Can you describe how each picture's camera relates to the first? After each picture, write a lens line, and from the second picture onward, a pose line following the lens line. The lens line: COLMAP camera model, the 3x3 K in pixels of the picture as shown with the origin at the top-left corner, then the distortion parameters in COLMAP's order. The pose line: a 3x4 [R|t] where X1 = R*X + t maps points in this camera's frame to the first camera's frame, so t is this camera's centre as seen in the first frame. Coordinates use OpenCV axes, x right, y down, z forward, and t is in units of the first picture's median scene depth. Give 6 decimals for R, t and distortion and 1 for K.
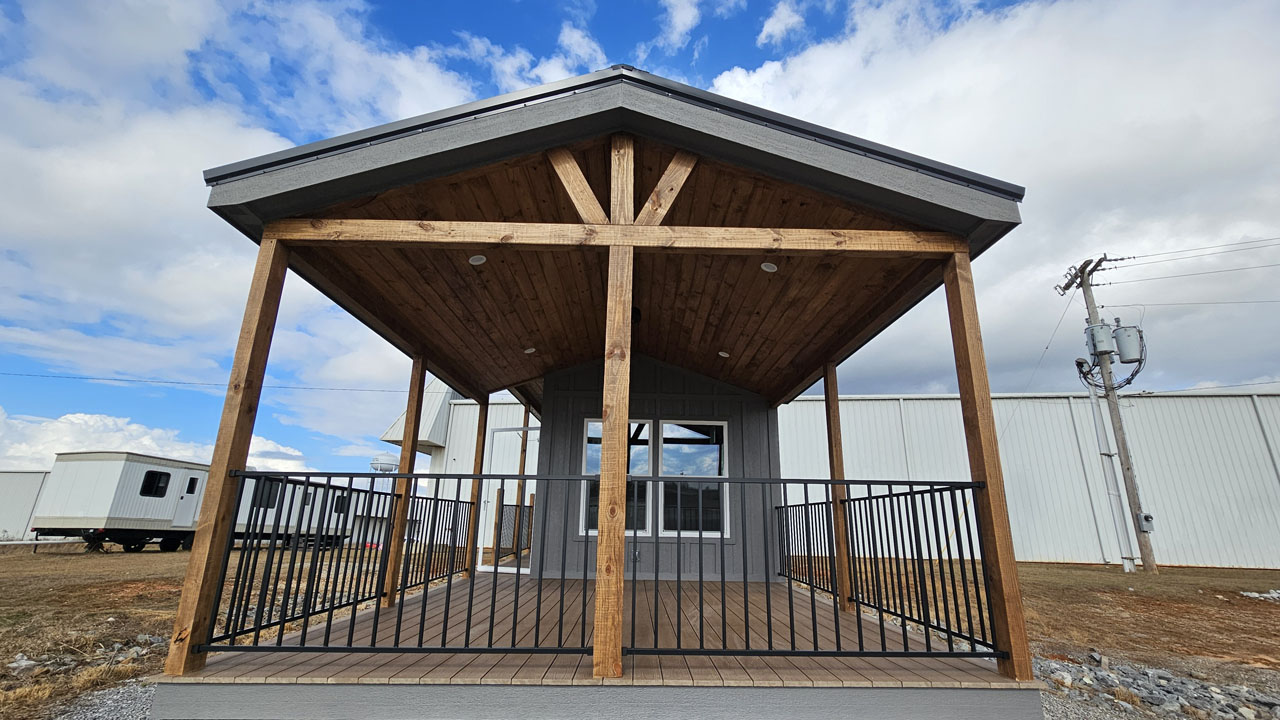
lens RADIAL K [[540.3, 0, 639.2], [0, 540.3, 366.5], [0, 0, 1]] dist [-0.001891, -0.000821]
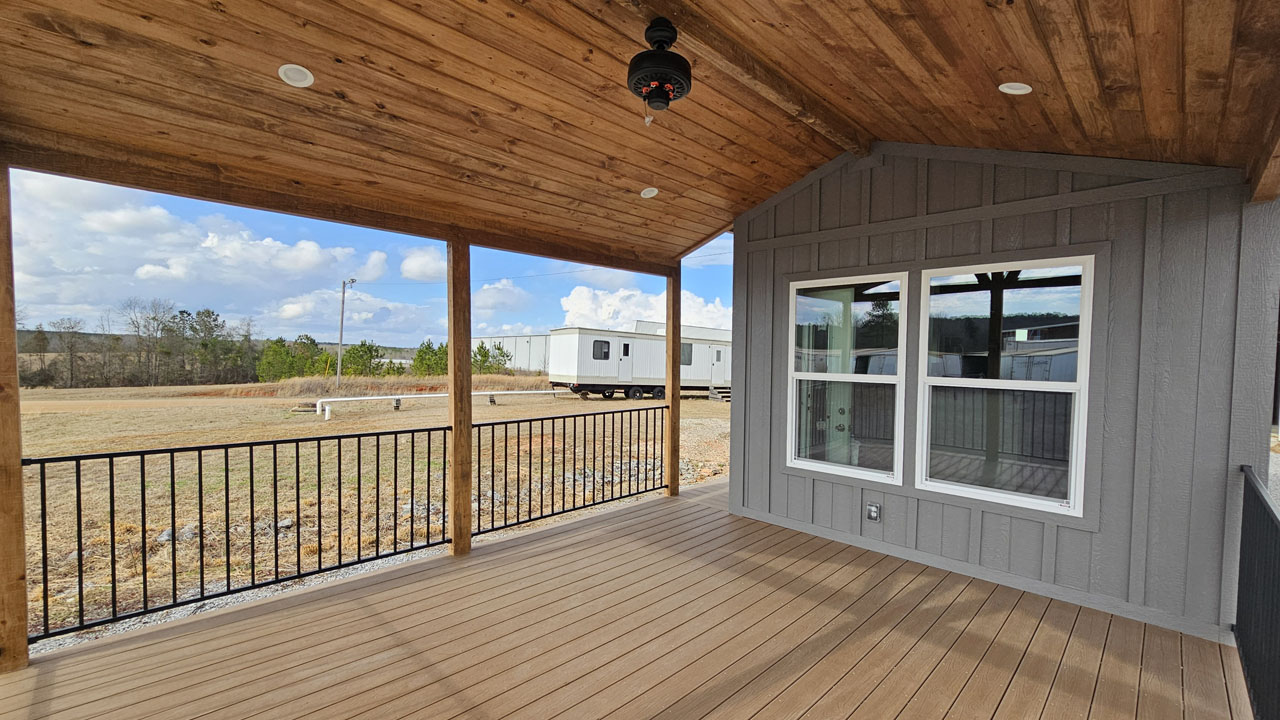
lens RADIAL K [[540.3, 0, 649.2], [0, 540.3, 370.7], [0, 0, 1]] dist [-0.001891, -0.000821]
pose [[0.697130, 0.017191, -0.716739, 0.231932], [0.193986, 0.957900, 0.211654, 0.033917], [0.690202, -0.286588, 0.664446, 0.479633]]
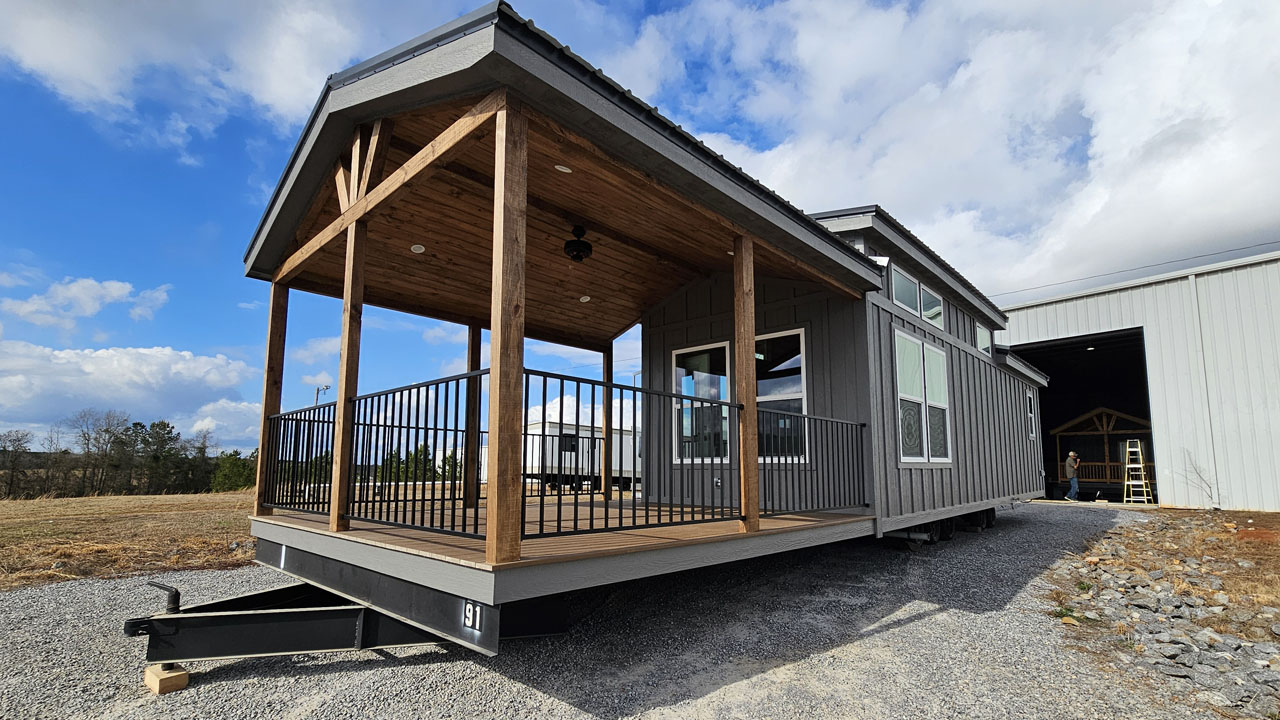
lens RADIAL K [[581.9, 0, 635.6], [0, 581.9, 385.3], [0, 0, 1]] dist [-0.002548, -0.000181]
pose [[0.704658, -0.112983, -0.700494, 0.620769], [0.197715, 0.979405, 0.040921, 0.105166], [0.681444, -0.167334, 0.712484, 0.183911]]
